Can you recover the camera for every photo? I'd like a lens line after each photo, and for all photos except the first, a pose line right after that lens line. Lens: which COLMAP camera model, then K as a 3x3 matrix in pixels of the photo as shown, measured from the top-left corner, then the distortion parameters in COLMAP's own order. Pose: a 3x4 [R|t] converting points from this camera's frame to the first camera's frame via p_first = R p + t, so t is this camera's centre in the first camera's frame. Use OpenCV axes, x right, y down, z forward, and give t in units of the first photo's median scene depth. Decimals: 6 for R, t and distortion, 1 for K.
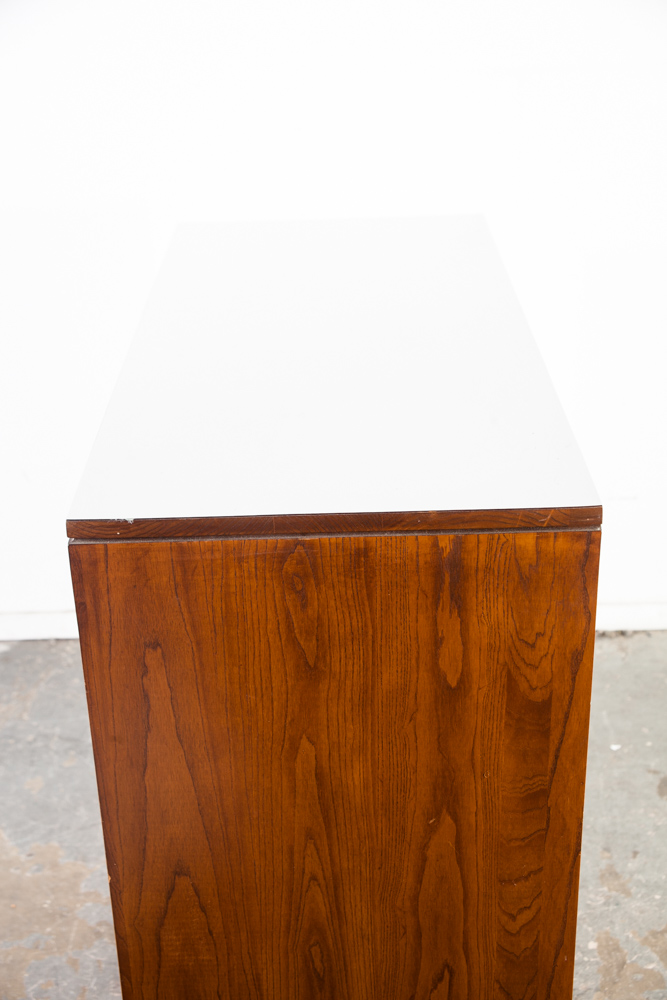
lens RADIAL K [[1419.4, 0, 332.9], [0, 1419.4, 500.2], [0, 0, 1]] dist [0.053040, 0.000000]
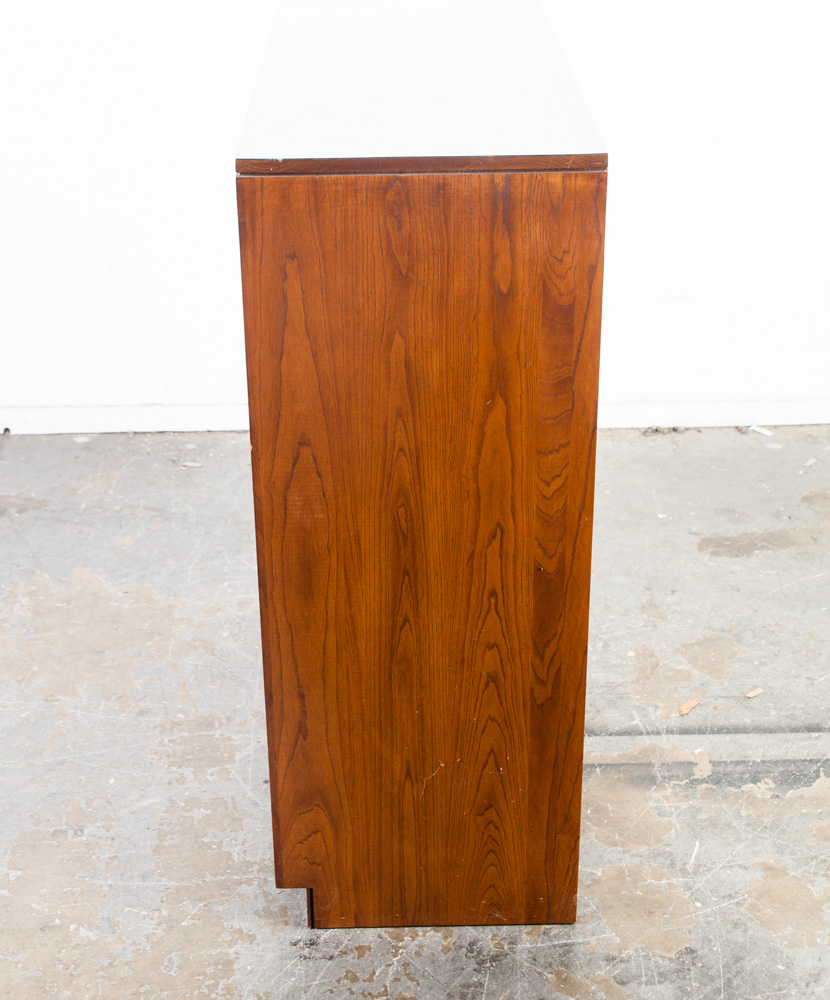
lens RADIAL K [[1863.7, 0, 414.8], [0, 1863.7, 499.8], [0, 0, 1]] dist [-0.013106, 0.000000]
pose [[0.999702, 0.009389, 0.022555, -0.040233], [-0.009239, 0.999934, -0.006762, 0.323023], [-0.022617, 0.006551, 0.999723, -0.771995]]
